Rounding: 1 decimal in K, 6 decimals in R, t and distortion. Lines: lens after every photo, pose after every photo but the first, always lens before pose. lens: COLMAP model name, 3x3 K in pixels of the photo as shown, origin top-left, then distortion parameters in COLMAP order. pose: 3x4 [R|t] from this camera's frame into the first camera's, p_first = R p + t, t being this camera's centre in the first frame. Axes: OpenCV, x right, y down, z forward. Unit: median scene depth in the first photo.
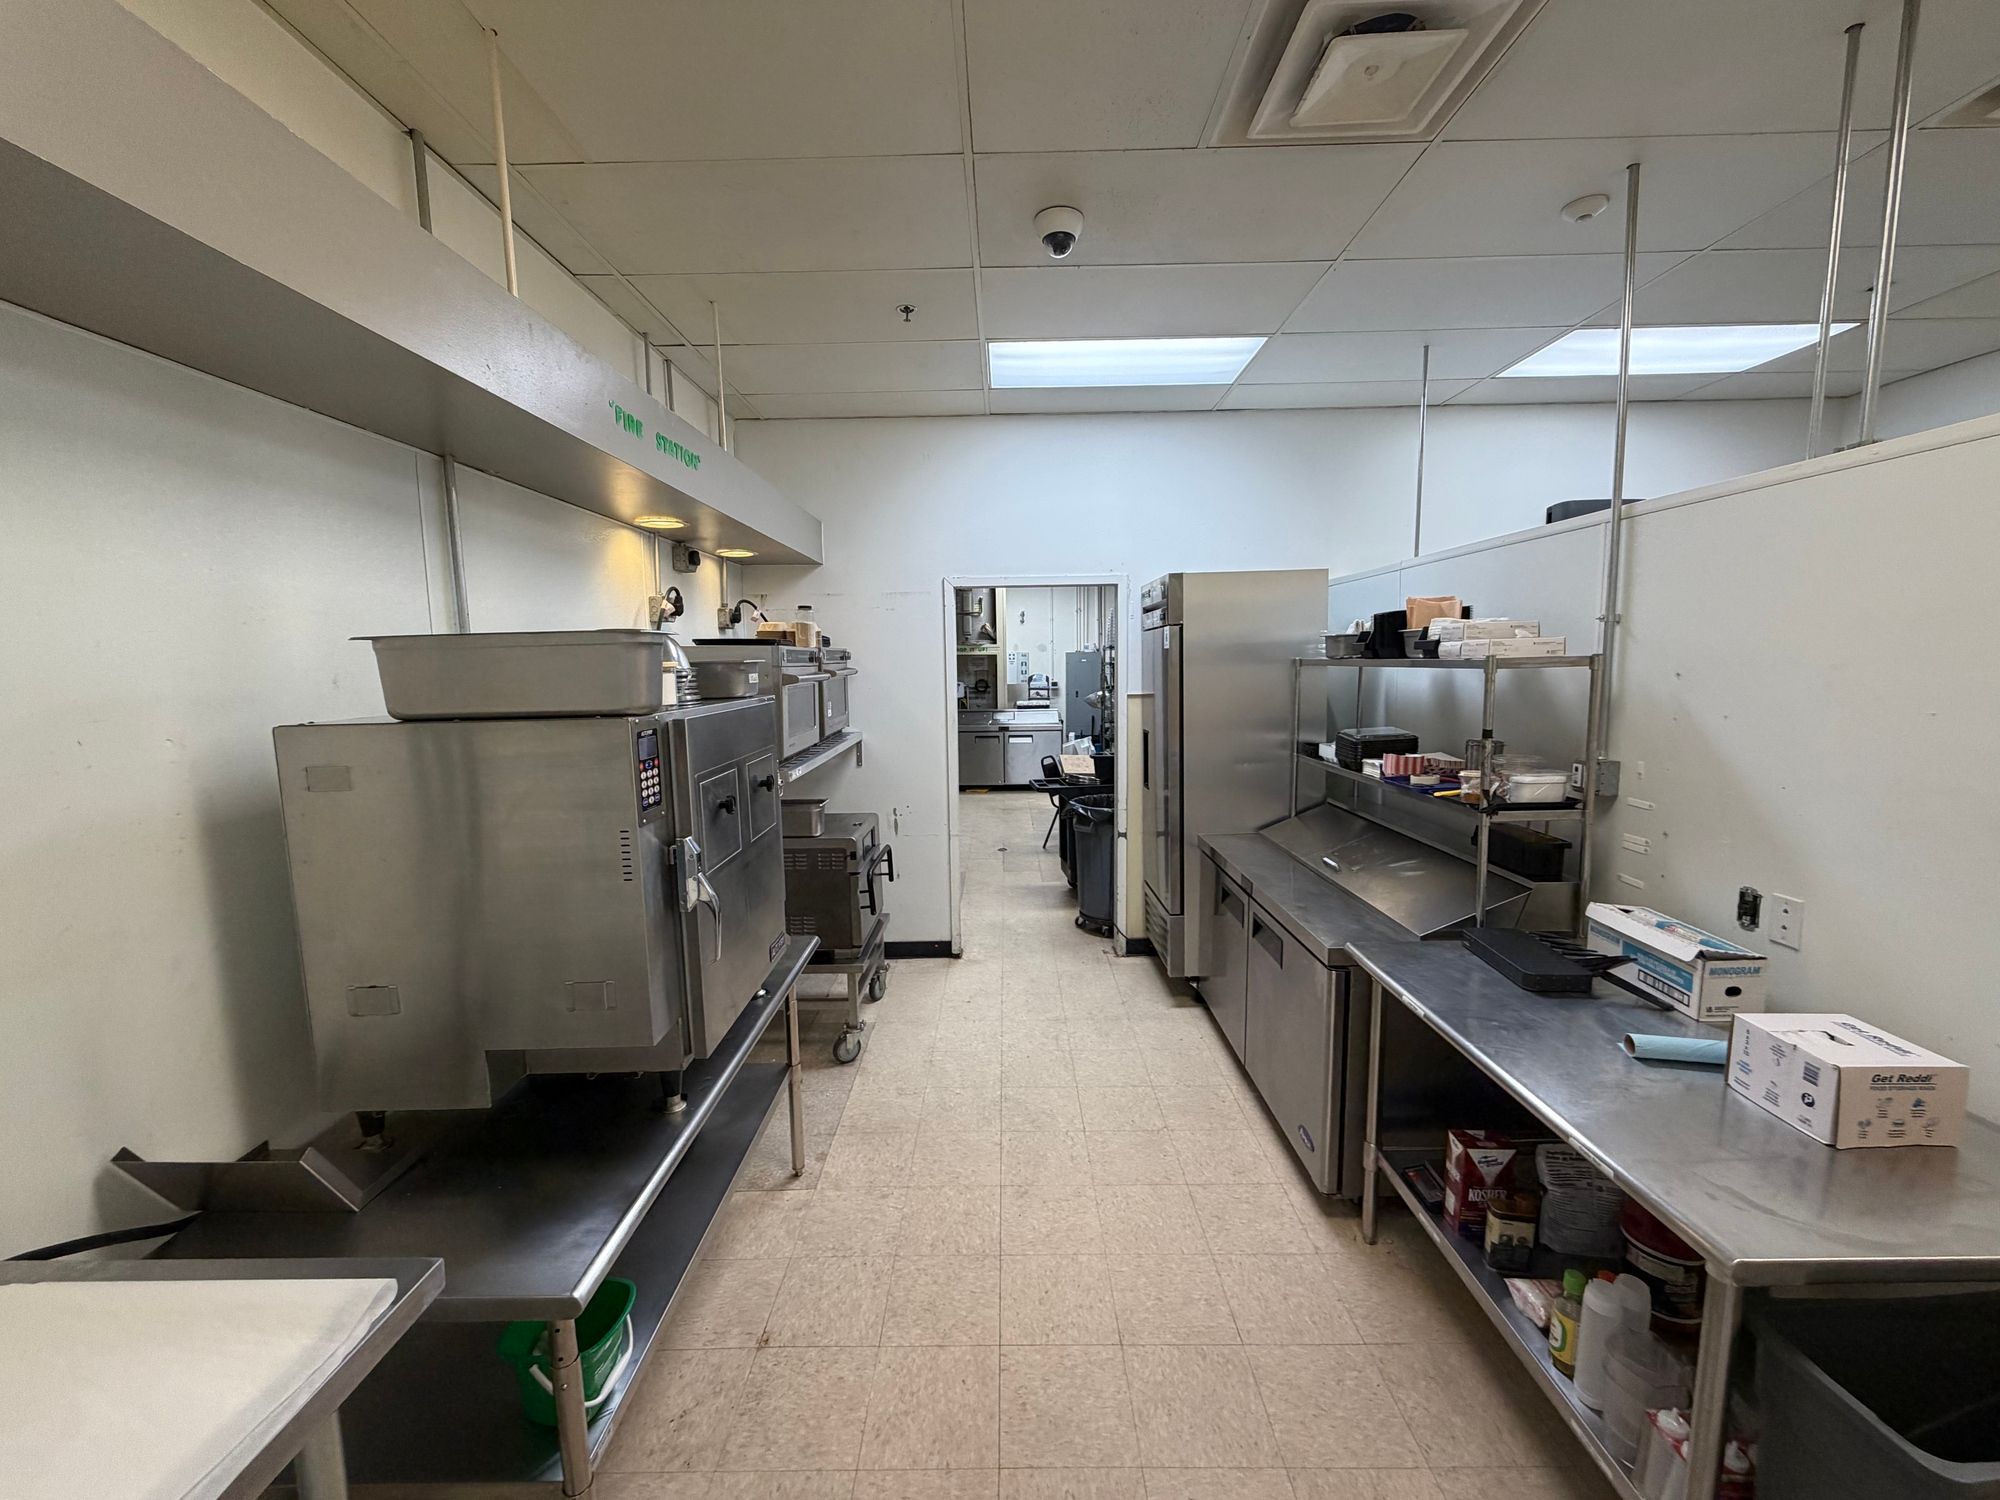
lens RADIAL K [[797.3, 0, 1003.8], [0, 797.3, 748.6], [0, 0, 1]] dist [-0.001805, -0.000161]
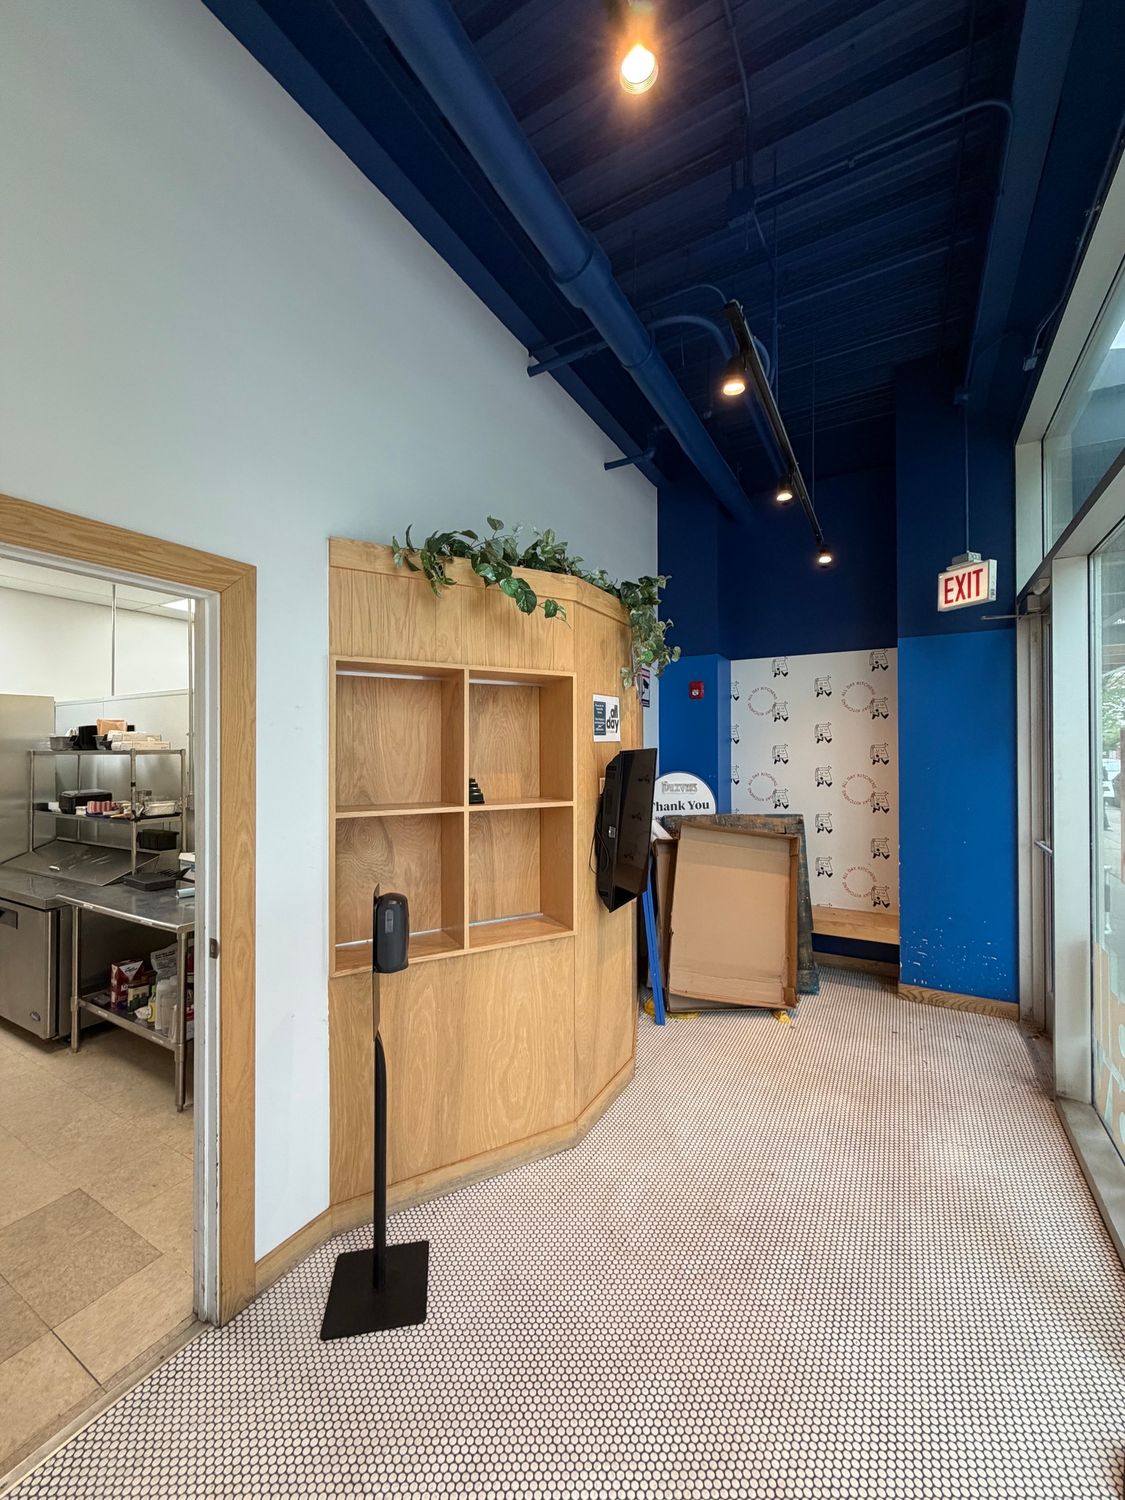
lens RADIAL K [[597.9, 0, 564.0], [0, 597.9, 740.2], [0, 0, 1]] dist [-0.001805, -0.000161]
pose [[0.492879, 0.028241, 0.869639, -0.169438], [0.091181, 0.992293, -0.083902, 0.075233], [-0.865307, 0.120649, 0.486506, -0.590471]]
